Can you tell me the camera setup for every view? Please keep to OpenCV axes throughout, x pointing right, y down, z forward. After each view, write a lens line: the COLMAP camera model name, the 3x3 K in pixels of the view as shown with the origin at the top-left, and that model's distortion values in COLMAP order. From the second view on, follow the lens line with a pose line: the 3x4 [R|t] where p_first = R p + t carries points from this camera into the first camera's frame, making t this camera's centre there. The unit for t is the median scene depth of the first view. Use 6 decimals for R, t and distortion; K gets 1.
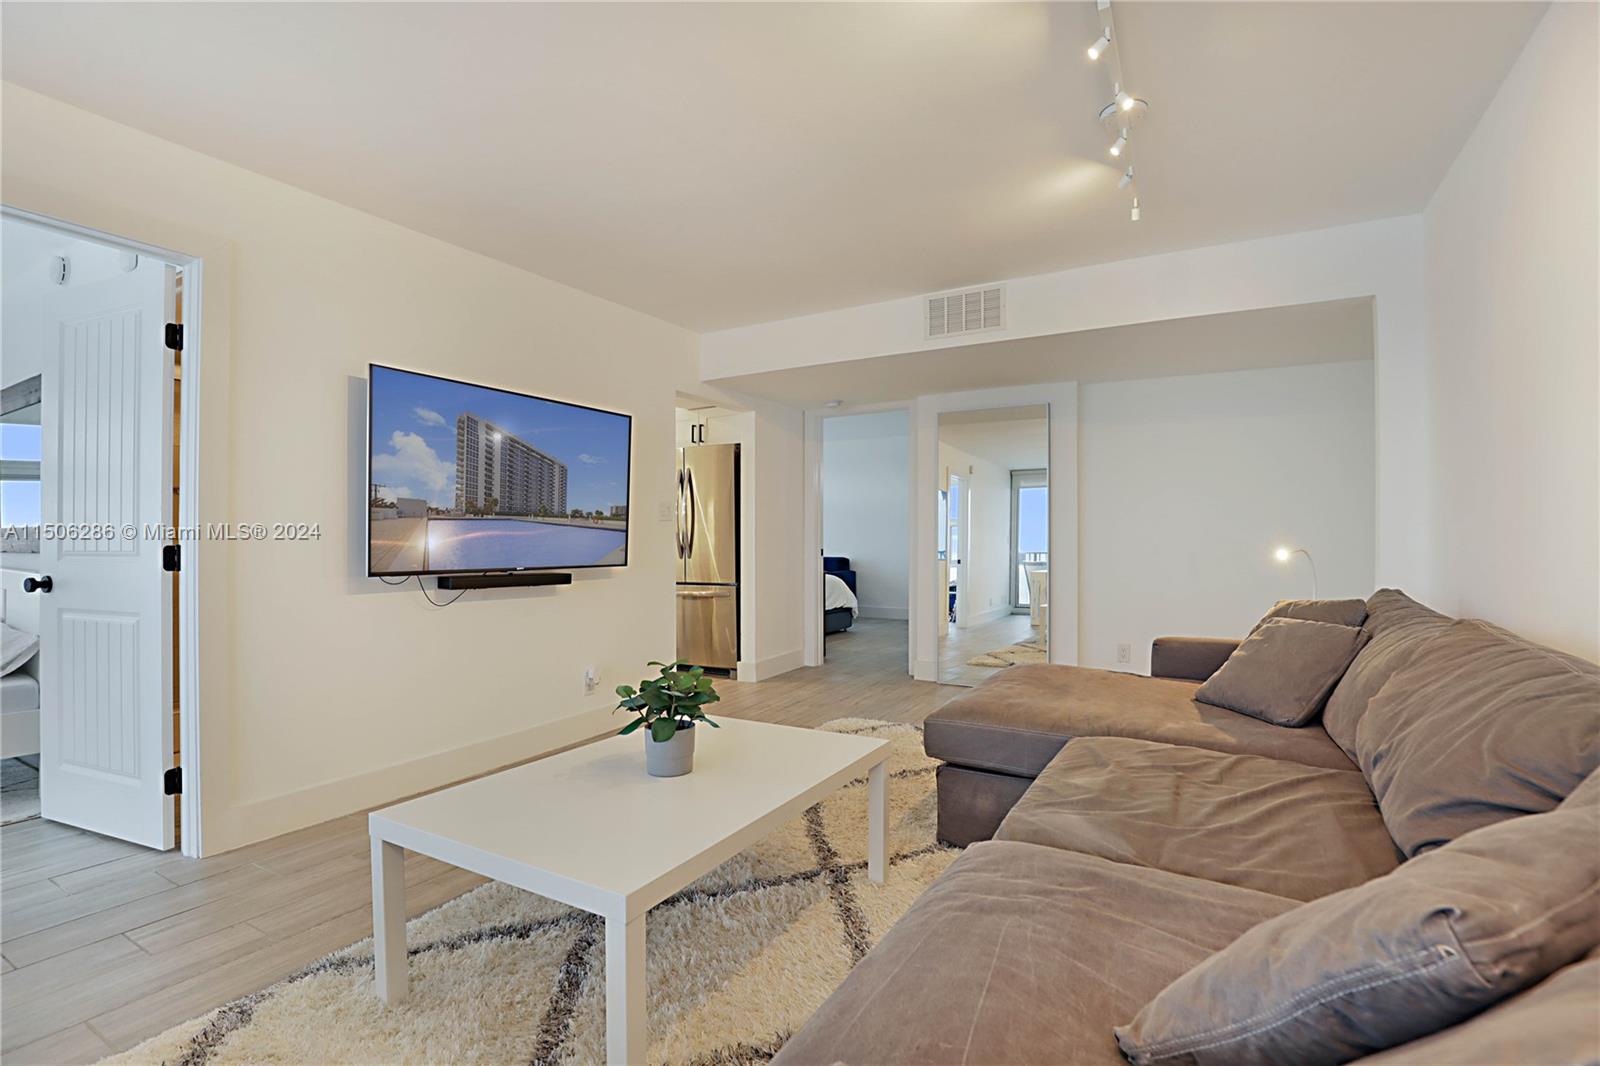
lens RADIAL K [[758.6, 0, 809.9], [0, 758.6, 547.1], [0, 0, 1]] dist [-0.020845, -0.001116]
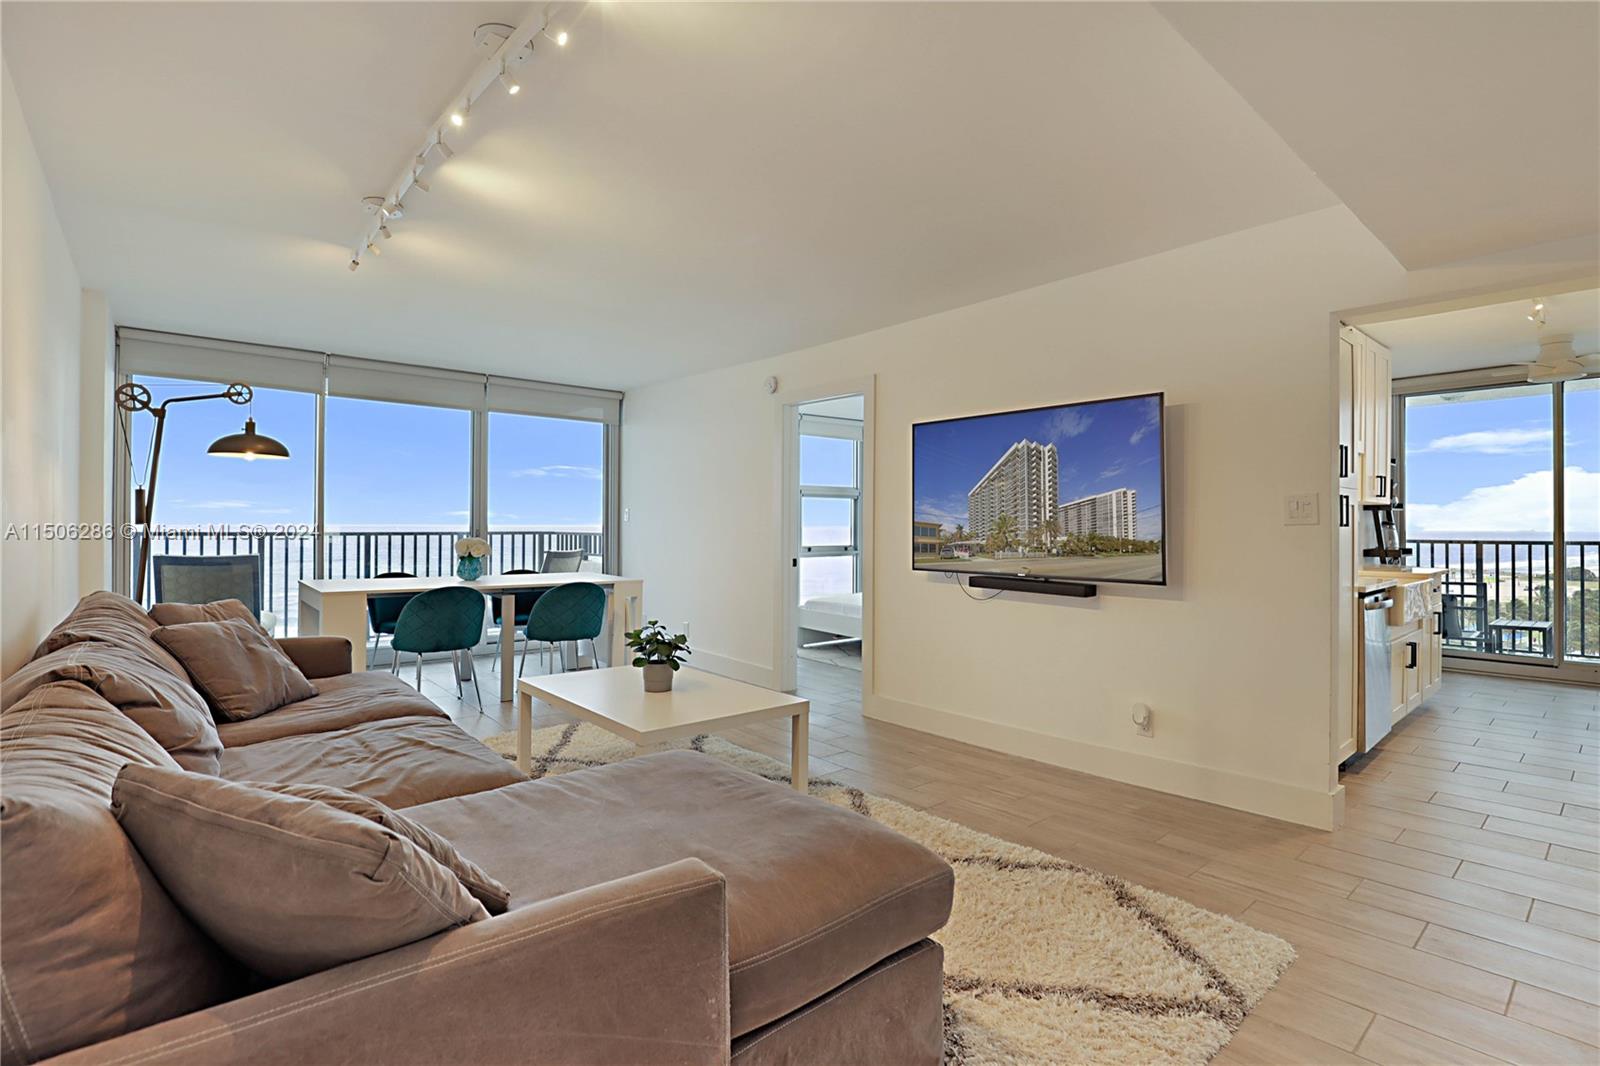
lens RADIAL K [[758.6, 0, 835.3], [0, 758.6, 524.9], [0, 0, 1]] dist [-0.020845, -0.001116]
pose [[-0.303293, -0.007573, -0.952867, 0.706393], [-0.010354, 0.999936, -0.004652, -0.033462], [0.952841, 0.008455, -0.303352, 1.078248]]
